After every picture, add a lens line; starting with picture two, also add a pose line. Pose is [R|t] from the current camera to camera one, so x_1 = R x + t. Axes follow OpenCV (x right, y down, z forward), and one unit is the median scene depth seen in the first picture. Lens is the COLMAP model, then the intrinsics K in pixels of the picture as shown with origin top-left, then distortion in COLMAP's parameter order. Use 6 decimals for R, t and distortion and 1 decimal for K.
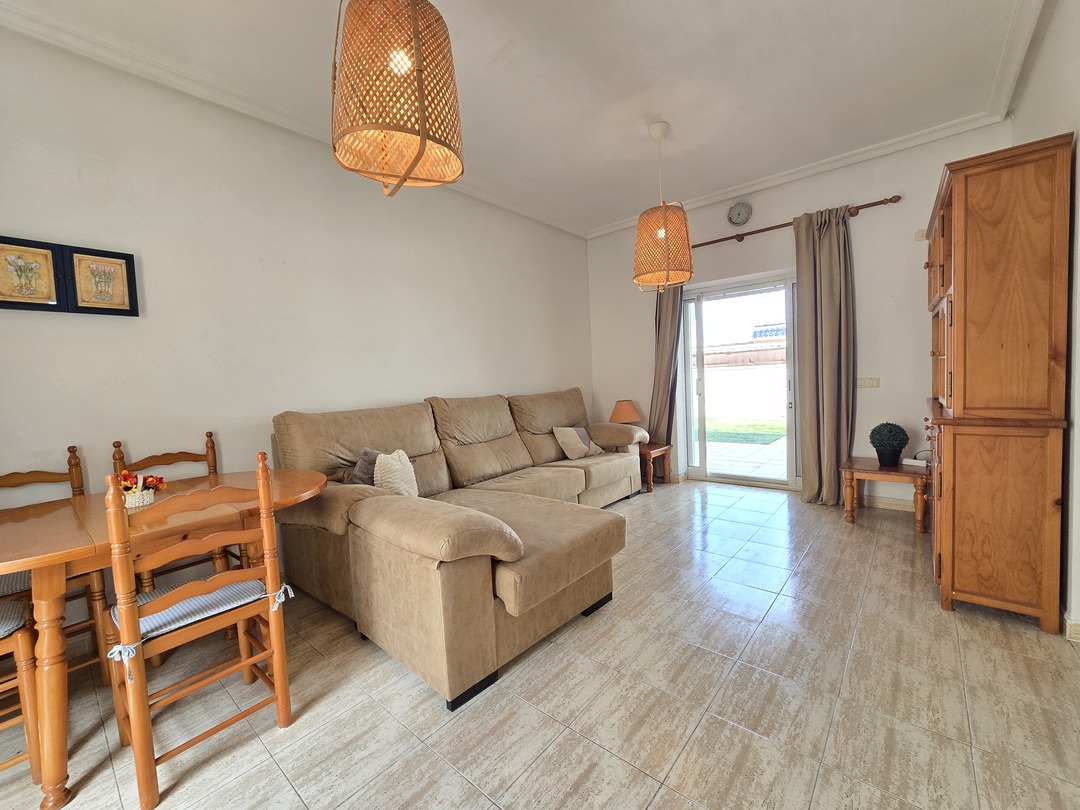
lens RADIAL K [[445.3, 0, 537.9], [0, 445.3, 406.2], [0, 0, 1]] dist [-0.006493, 0.000445]
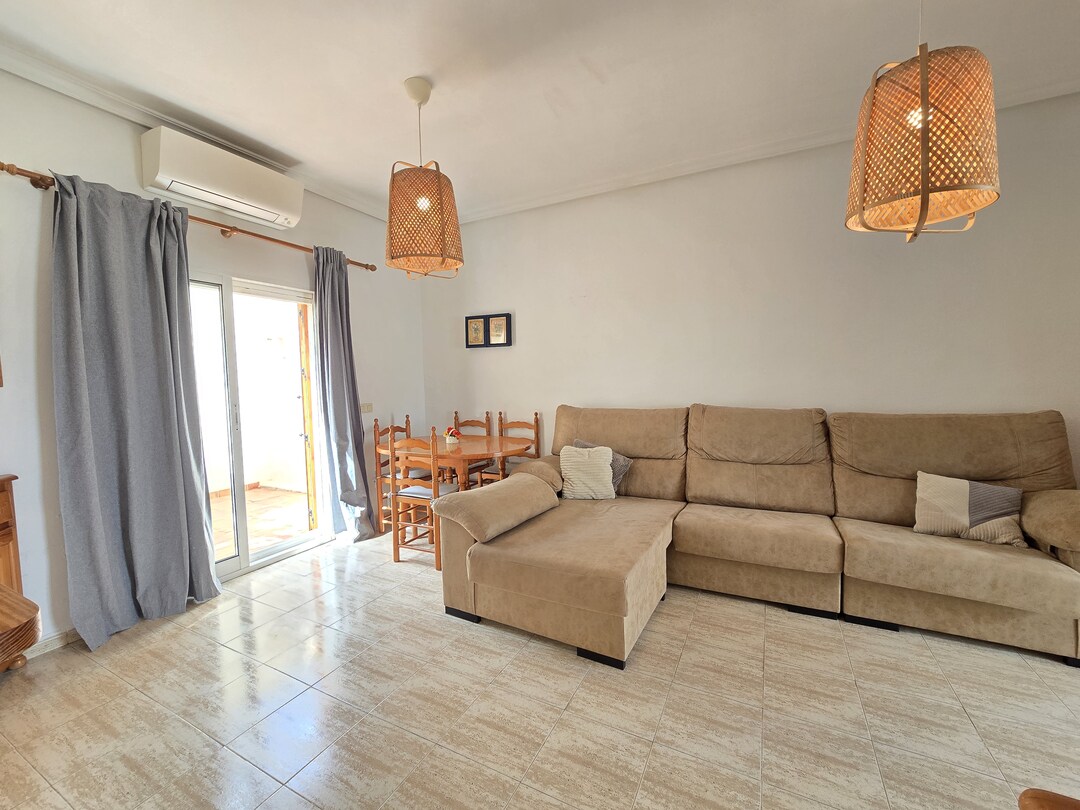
lens RADIAL K [[445.3, 0, 535.5], [0, 445.3, 402.2], [0, 0, 1]] dist [-0.006493, 0.000445]
pose [[0.228892, 0.092920, -0.969007, 0.848305], [-0.059878, 0.994893, 0.081258, -0.113063], [0.971608, 0.039422, 0.233287, 0.606449]]
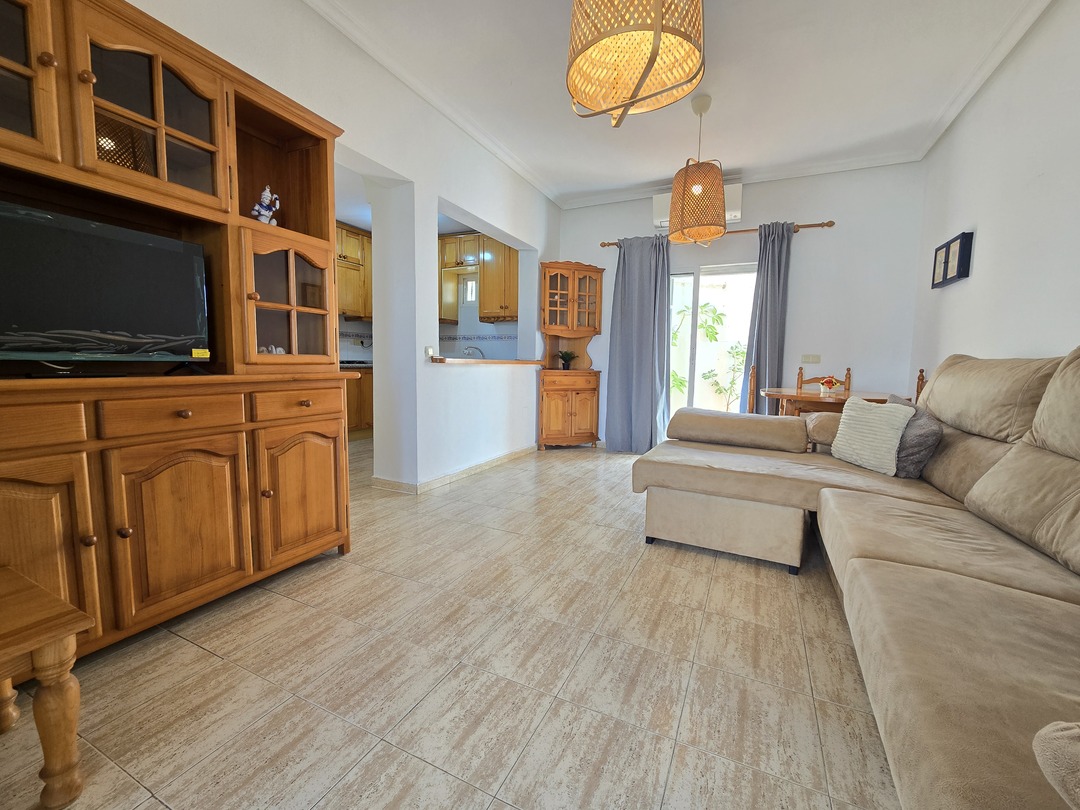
lens RADIAL K [[445.3, 0, 542.9], [0, 445.3, 400.9], [0, 0, 1]] dist [-0.006493, 0.000445]
pose [[-0.965993, 0.049029, -0.253877, 0.616130], [0.005856, 0.985754, 0.168090, -0.061316], [0.258501, 0.160887, -0.952519, 1.789031]]
